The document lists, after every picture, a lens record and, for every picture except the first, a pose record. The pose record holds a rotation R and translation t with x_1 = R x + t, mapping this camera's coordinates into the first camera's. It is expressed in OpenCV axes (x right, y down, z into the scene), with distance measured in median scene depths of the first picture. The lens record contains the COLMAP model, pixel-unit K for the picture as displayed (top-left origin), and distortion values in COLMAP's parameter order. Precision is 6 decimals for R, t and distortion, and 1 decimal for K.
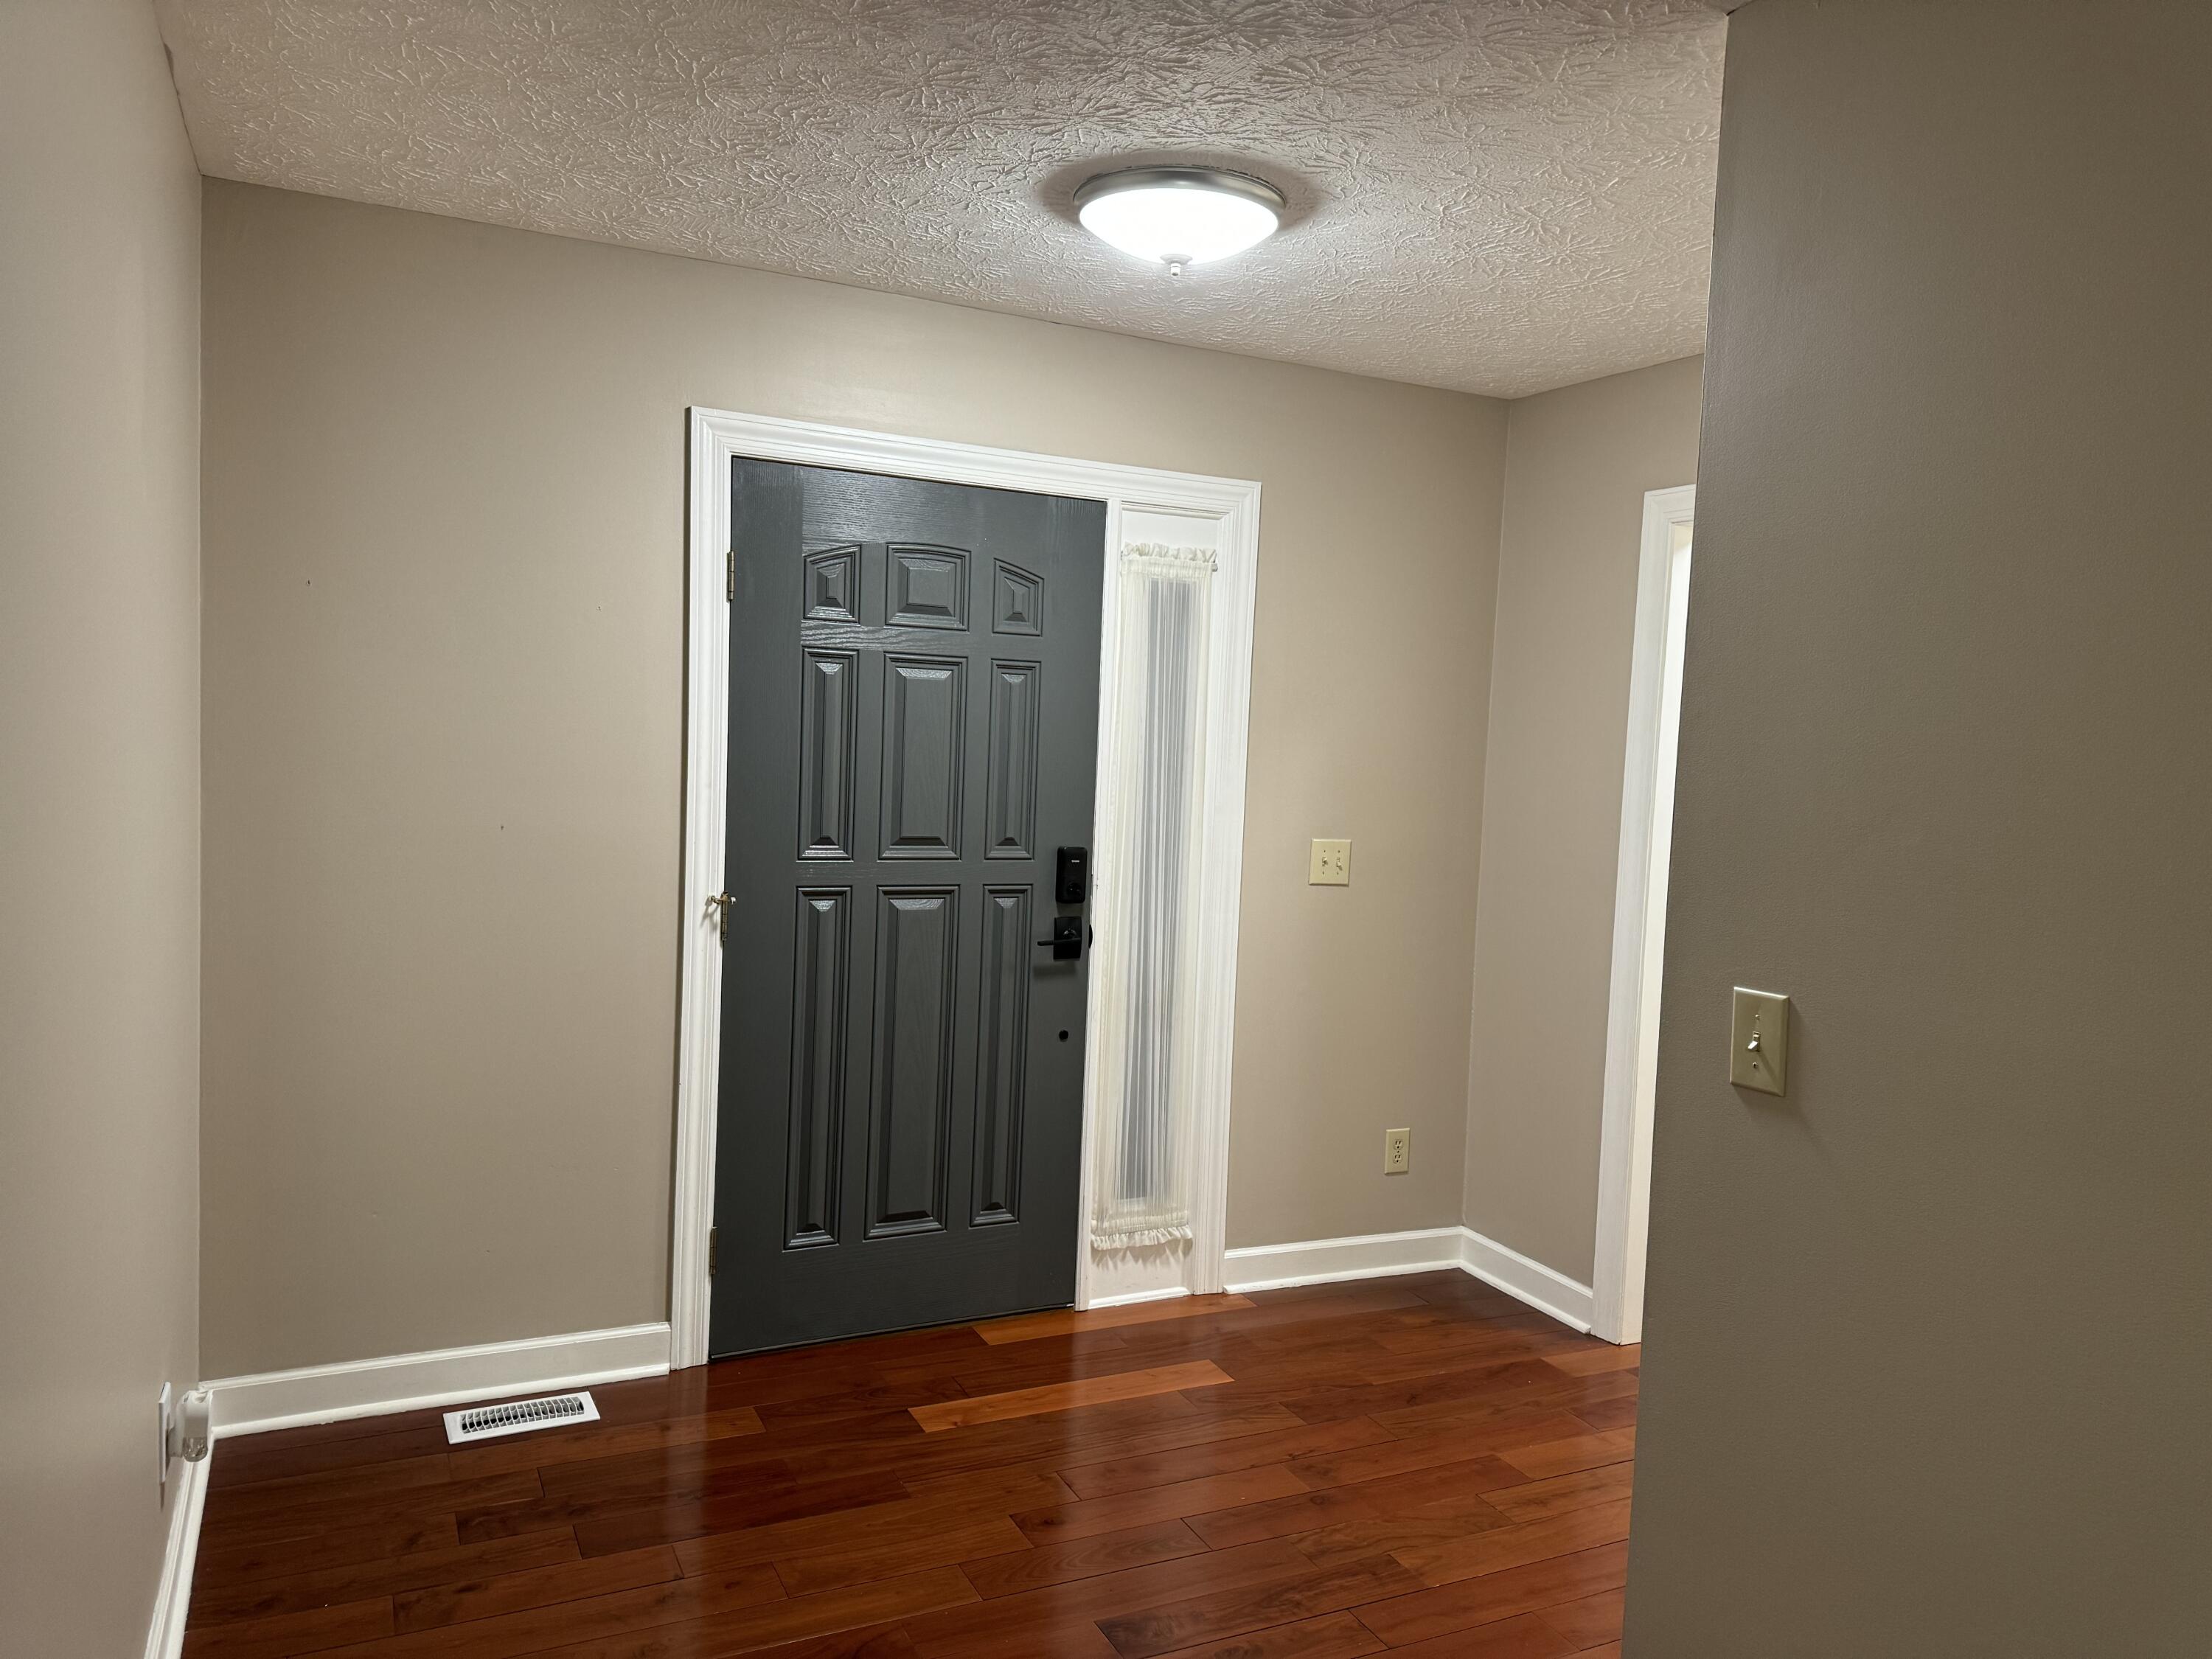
lens RADIAL K [[1574.4, 0, 1096.7], [0, 1574.4, 828.1], [0, 0, 1]] dist [0.104805, -0.000324]
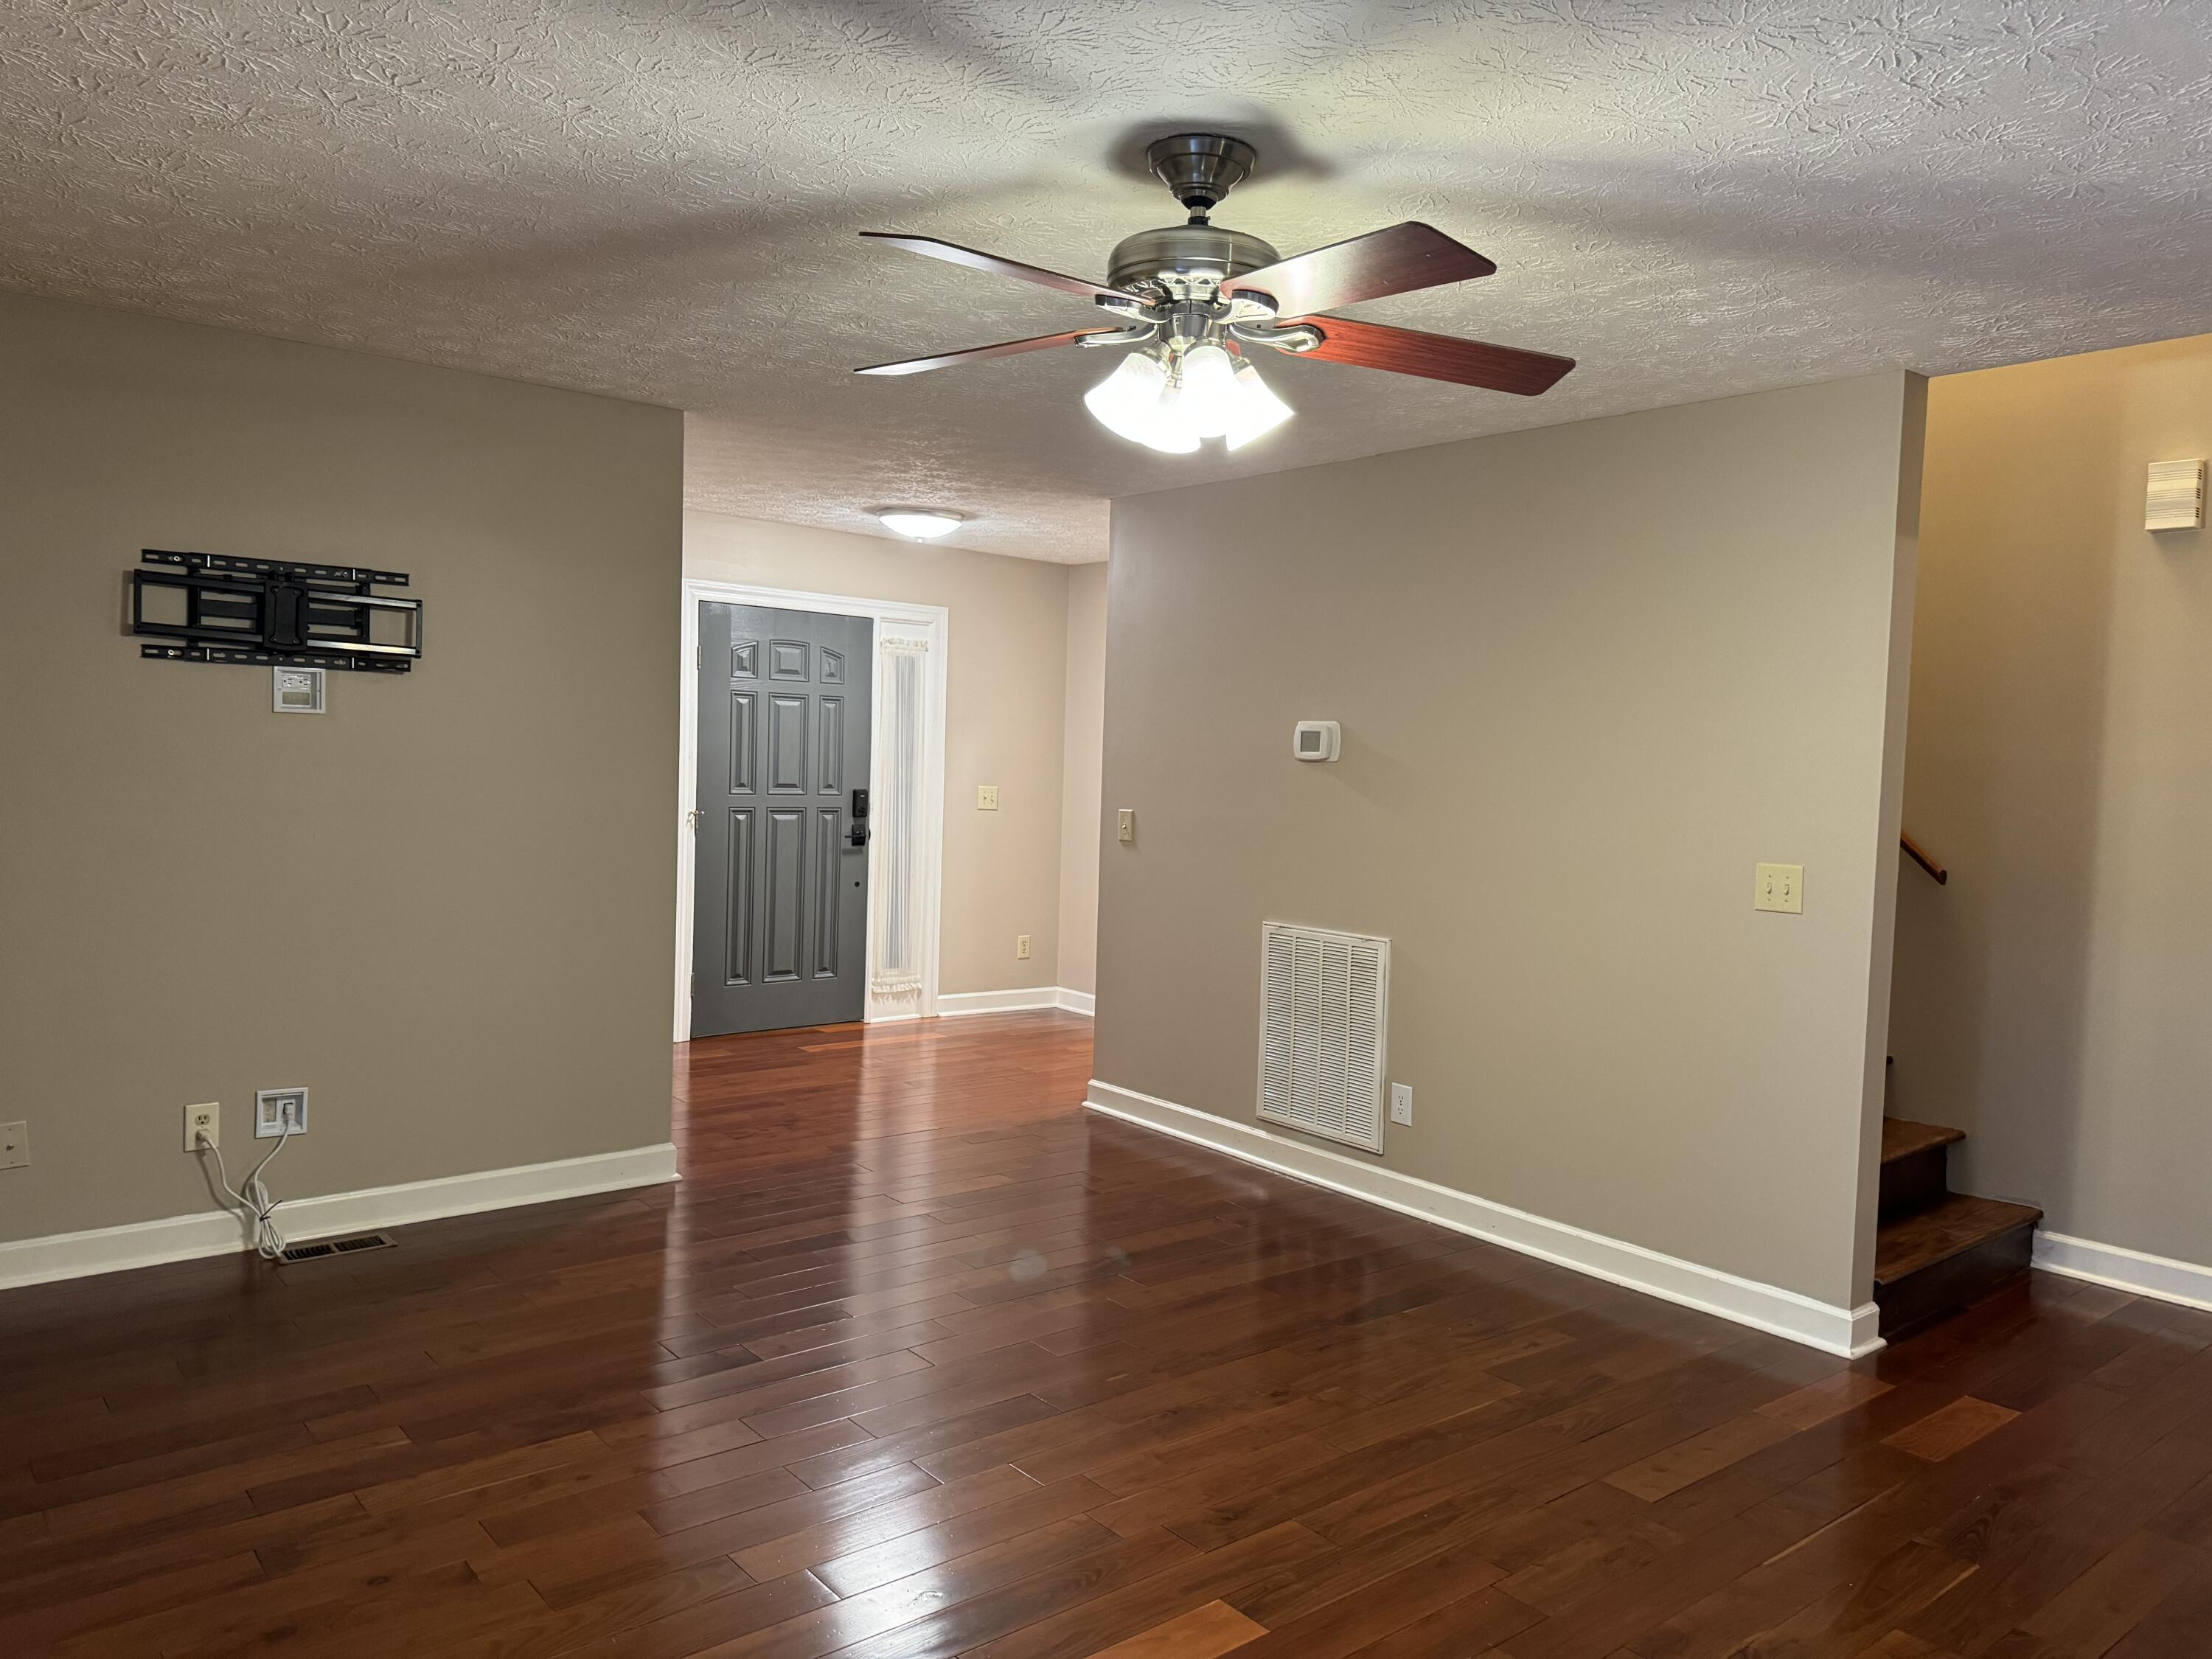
lens RADIAL K [[1574.4, 0, 1107.6], [0, 1574.4, 828.4], [0, 0, 1]] dist [0.104805, -0.000324]
pose [[0.974025, -0.020422, 0.225517, -0.164315], [0.022665, 0.999716, -0.007361, 0.084512], [-0.225303, 0.012282, 0.974211, -1.037858]]
